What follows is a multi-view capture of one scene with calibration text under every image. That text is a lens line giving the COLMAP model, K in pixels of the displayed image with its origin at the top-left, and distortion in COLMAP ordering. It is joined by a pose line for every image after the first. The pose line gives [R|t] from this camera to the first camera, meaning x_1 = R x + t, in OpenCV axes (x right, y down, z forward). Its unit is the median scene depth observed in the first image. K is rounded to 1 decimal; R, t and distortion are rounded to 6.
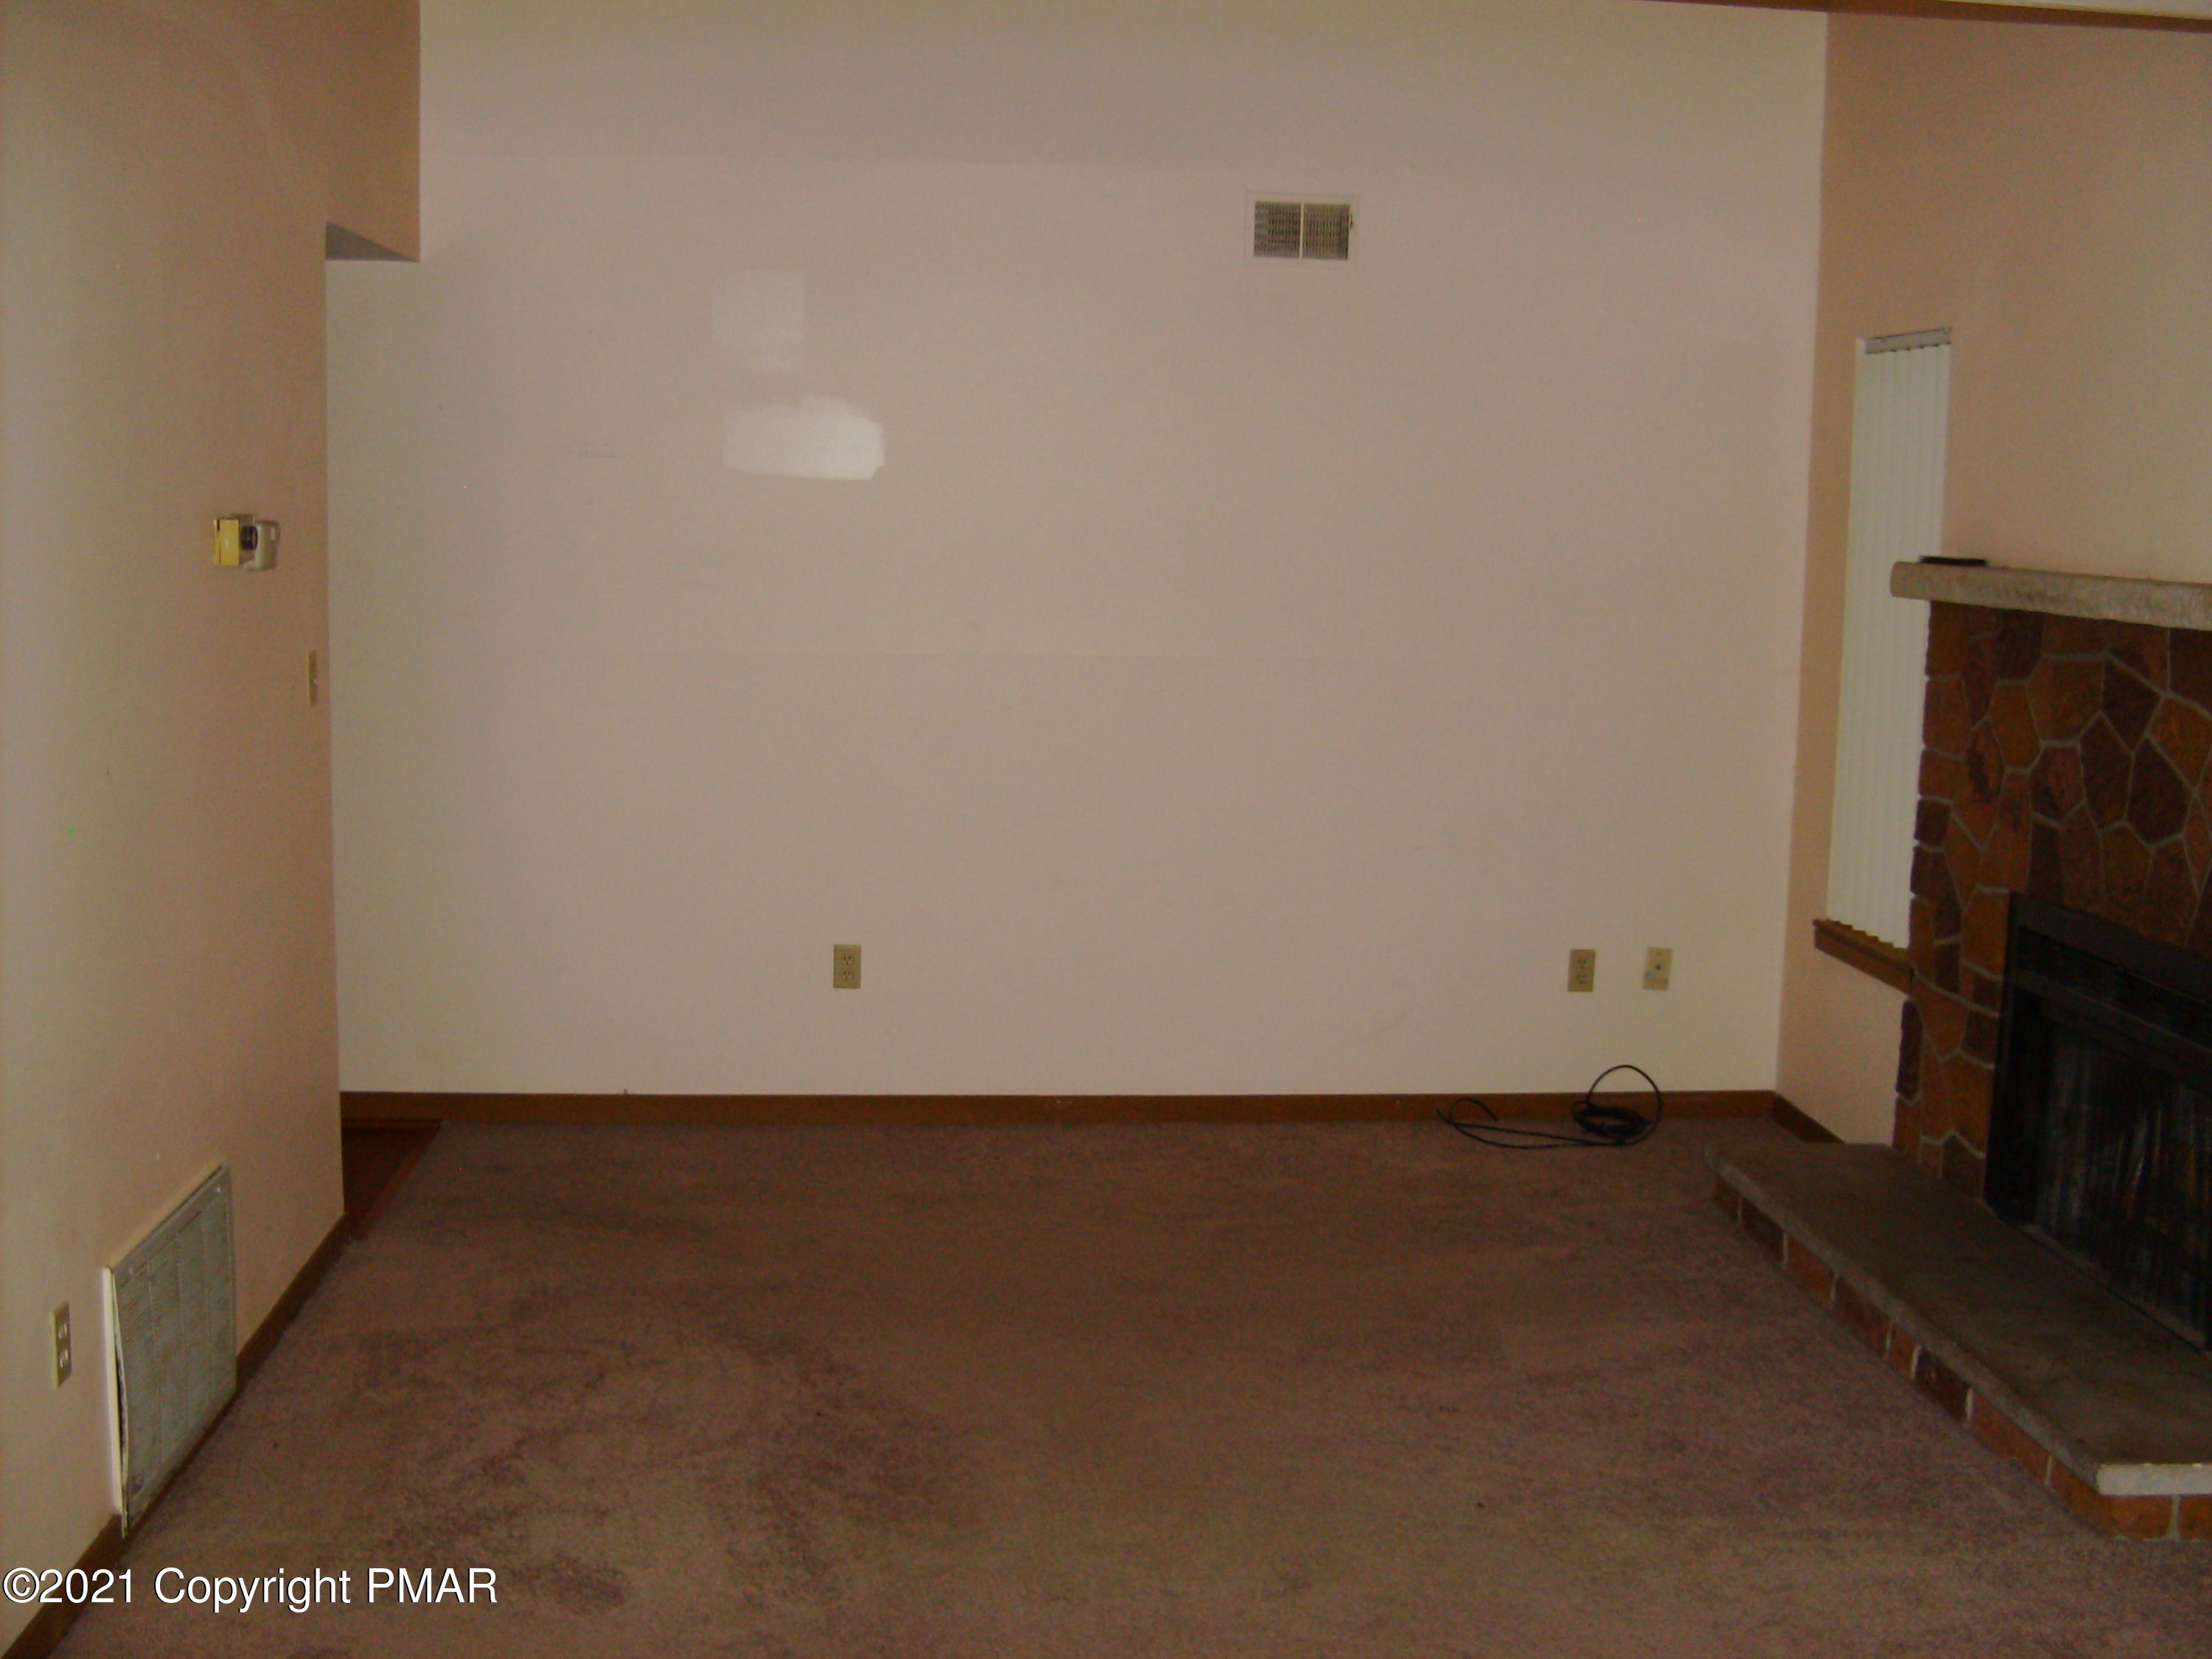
lens RADIAL K [[2496.6, 0, 1109.8], [0, 2496.6, 854.6], [0, 0, 1]] dist [-0.224373, 0.262531]
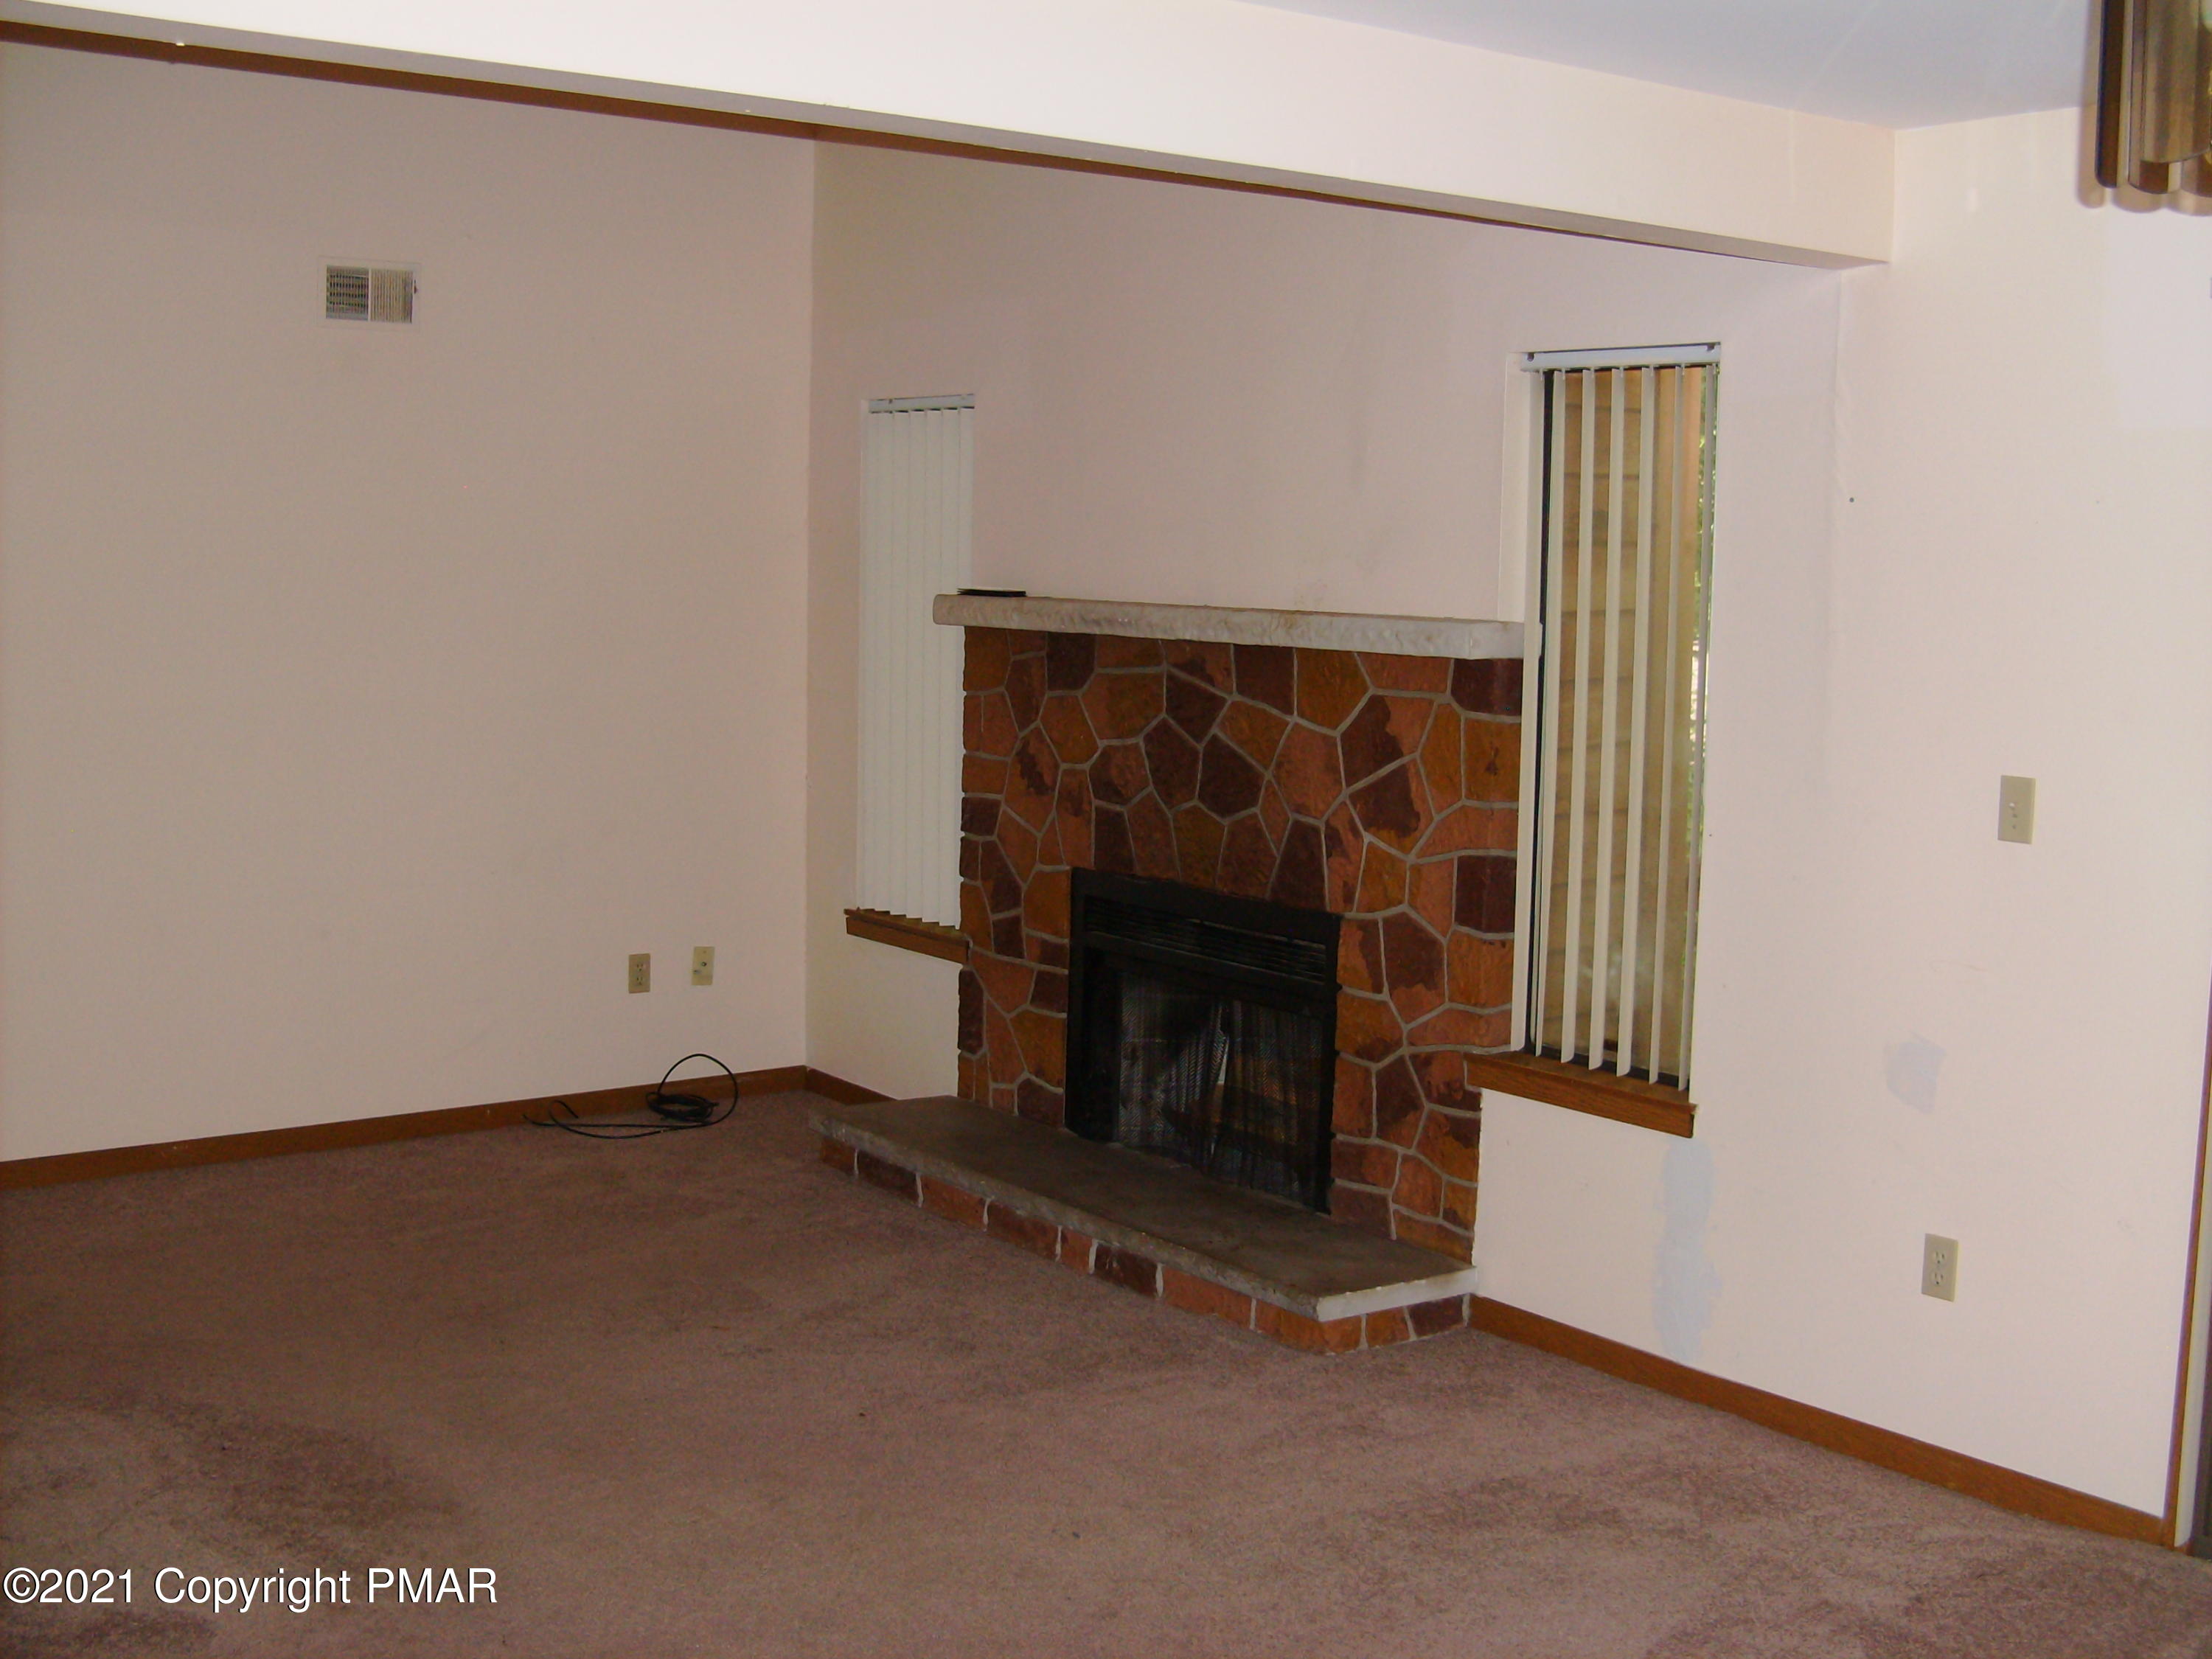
lens RADIAL K [[2496.6, 0, 1109.8], [0, 2496.6, 854.6], [0, 0, 1]] dist [-0.224373, 0.262531]
pose [[0.842928, -0.069351, 0.533538, -0.263105], [0.073323, 0.997213, 0.013779, -0.006664], [-0.533006, 0.027506, 0.845664, -0.047932]]
